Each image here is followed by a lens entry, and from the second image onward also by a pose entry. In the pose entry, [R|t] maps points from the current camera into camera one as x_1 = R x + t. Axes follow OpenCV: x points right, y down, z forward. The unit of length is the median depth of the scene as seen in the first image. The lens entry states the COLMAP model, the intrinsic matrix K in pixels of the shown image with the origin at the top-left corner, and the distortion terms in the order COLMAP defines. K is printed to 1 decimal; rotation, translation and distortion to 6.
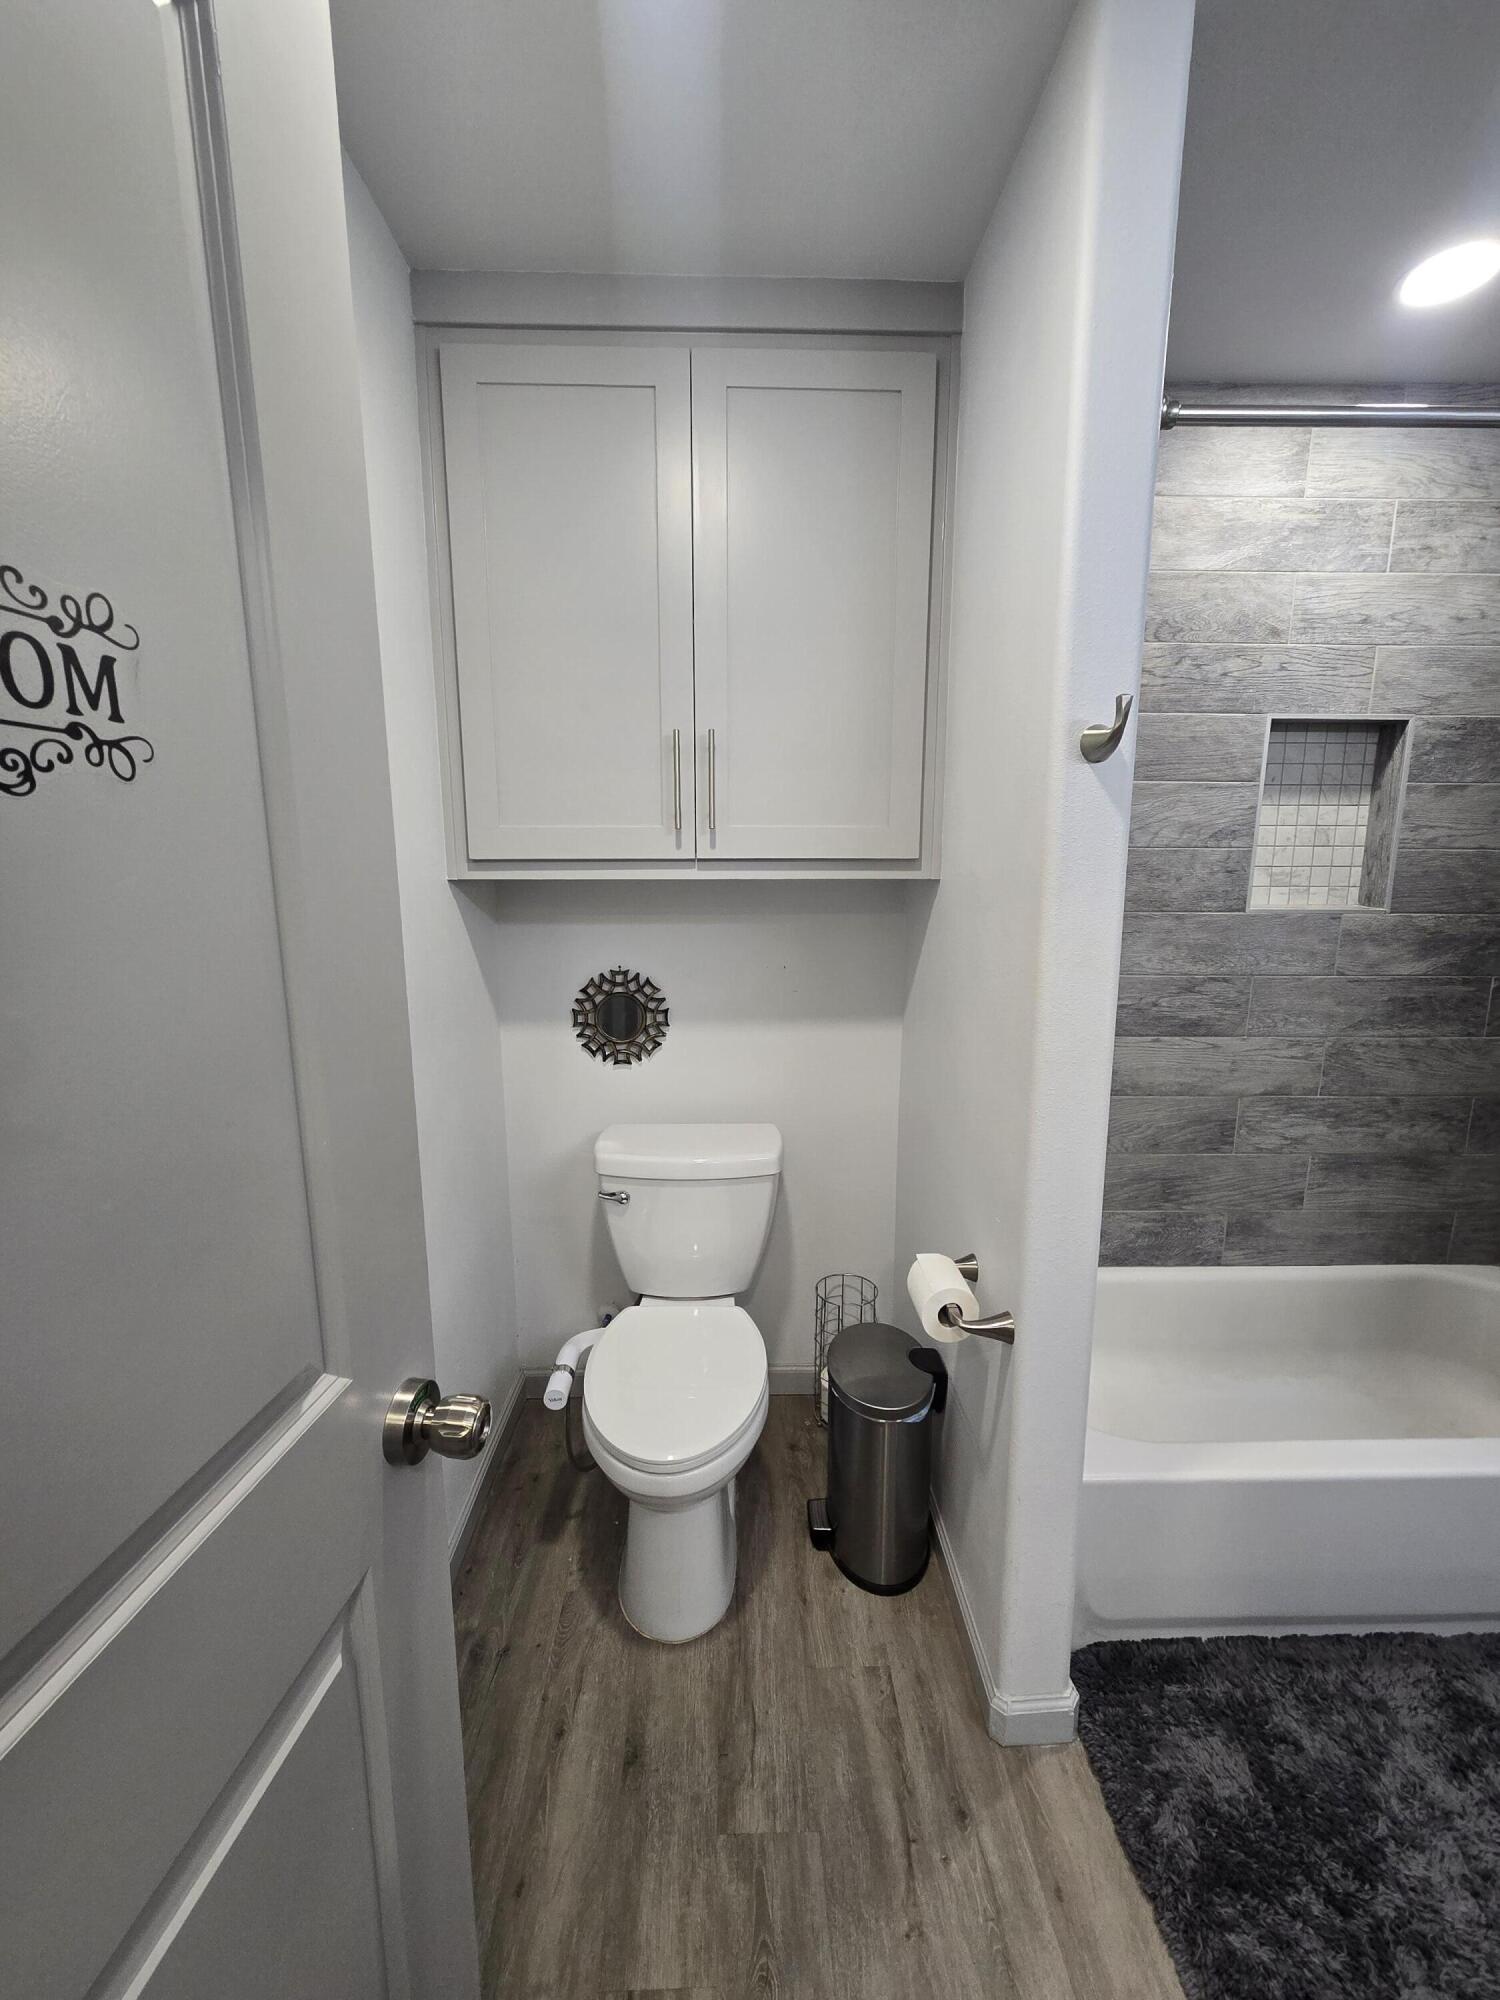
lens RADIAL K [[819.3, 0, 749.5], [0, 819.3, 997.7], [0, 0, 1]] dist [0.003047, -0.001287]
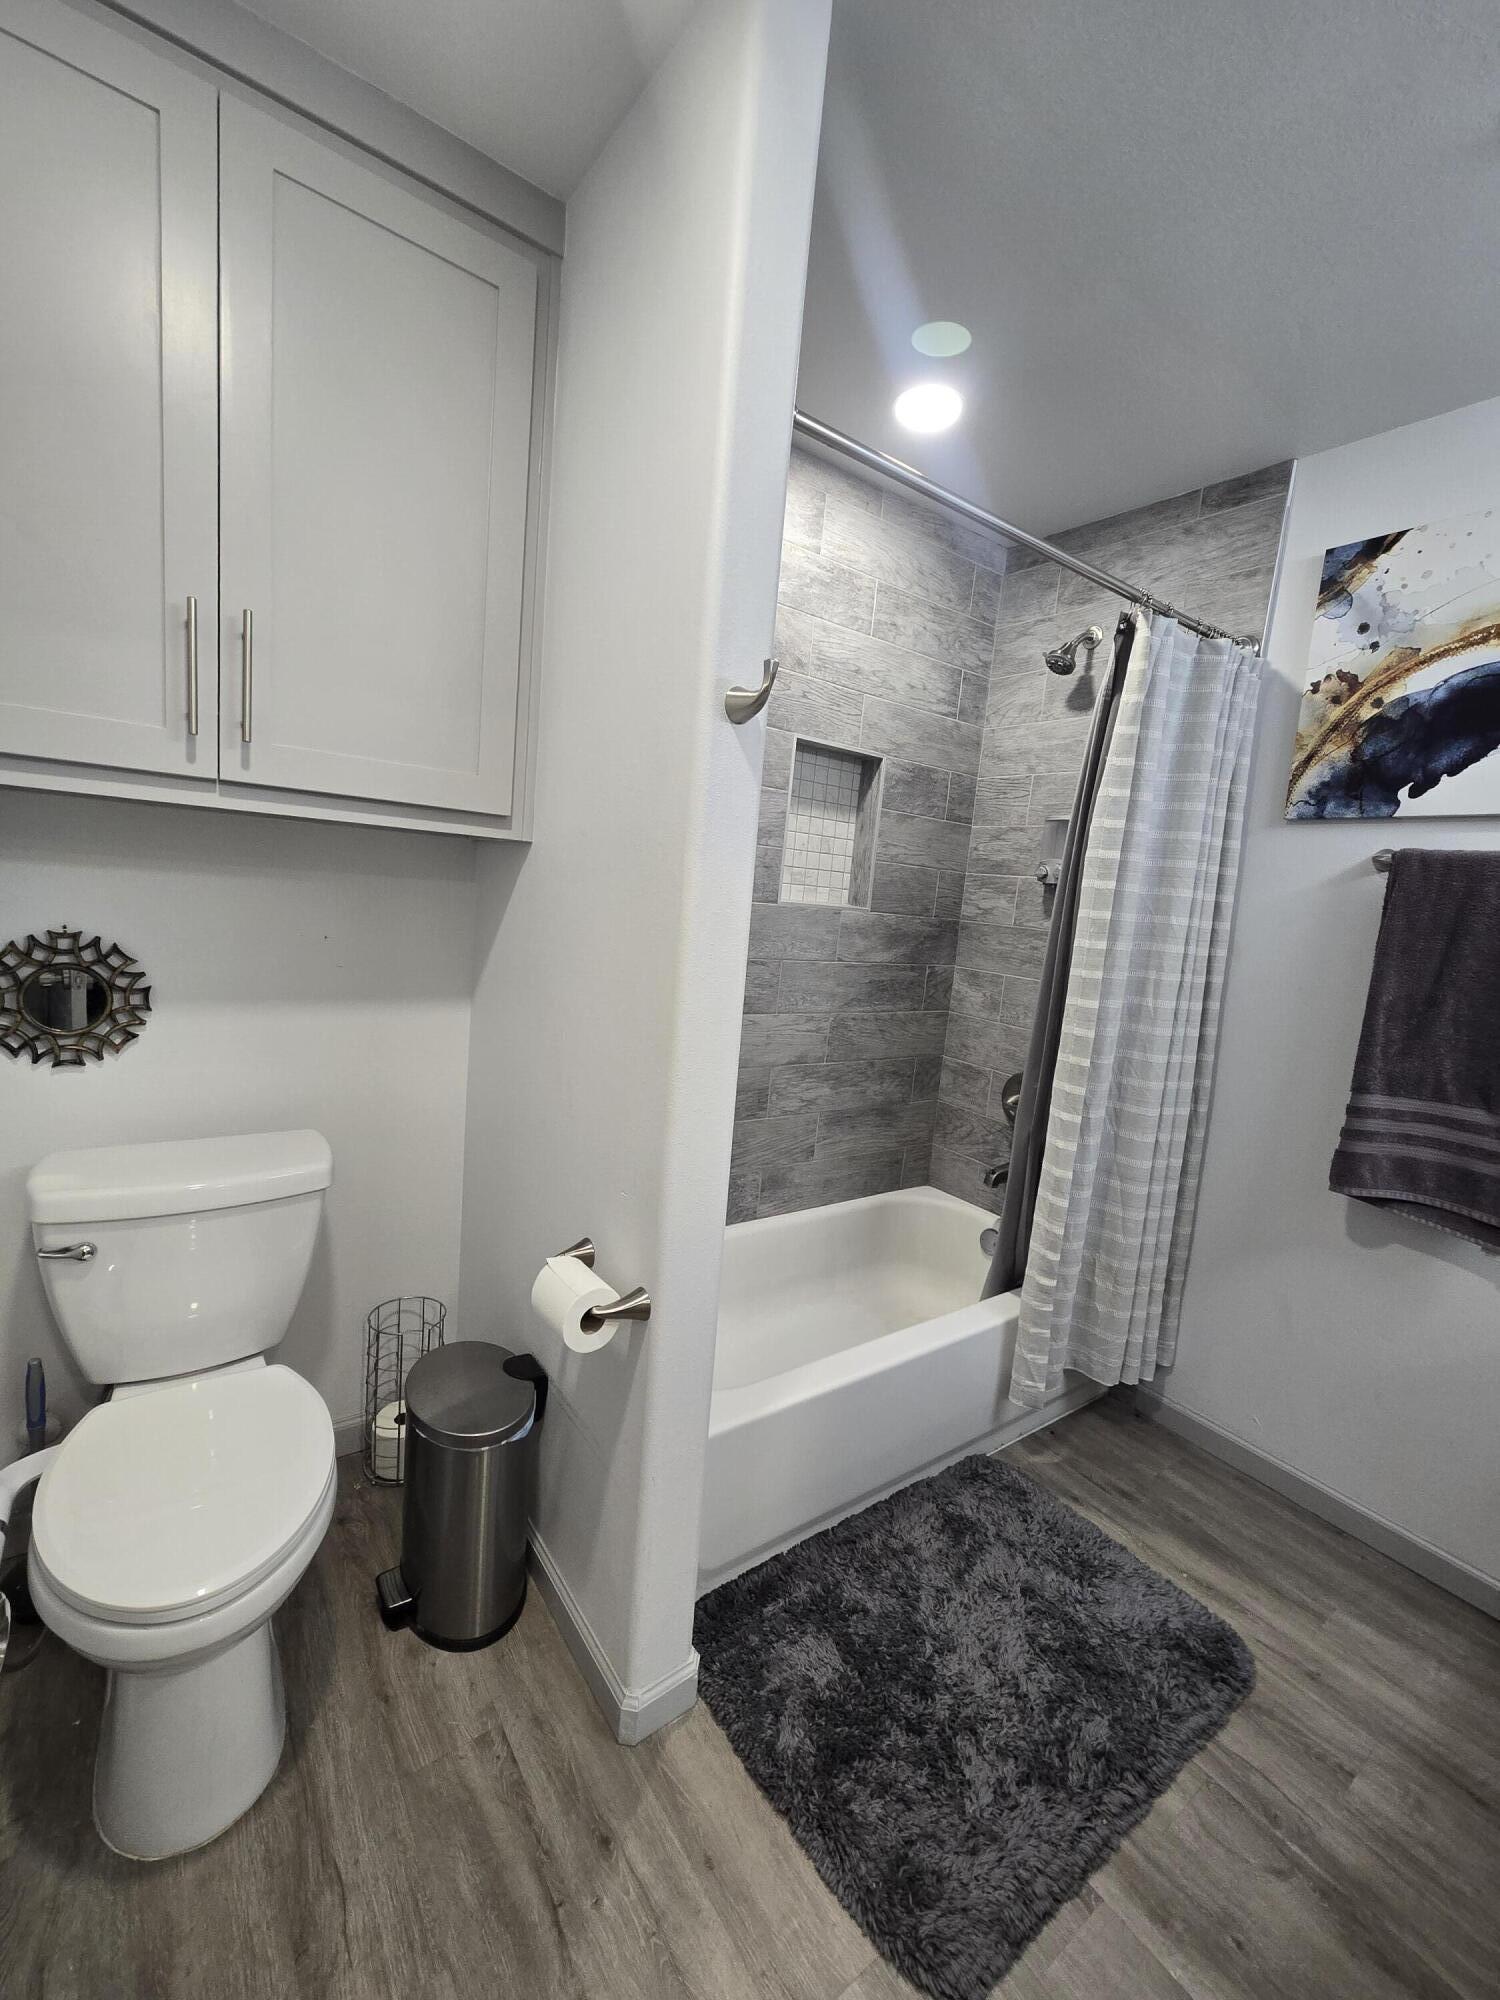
lens RADIAL K [[819.3, 0, 747.2], [0, 819.3, 1000.3], [0, 0, 1]] dist [0.003047, -0.001287]
pose [[0.817790, -0.004837, 0.575497, -0.102030], [0.008806, 0.999953, -0.004109, 0.039946], [-0.575450, 0.008428, 0.817794, 0.108520]]
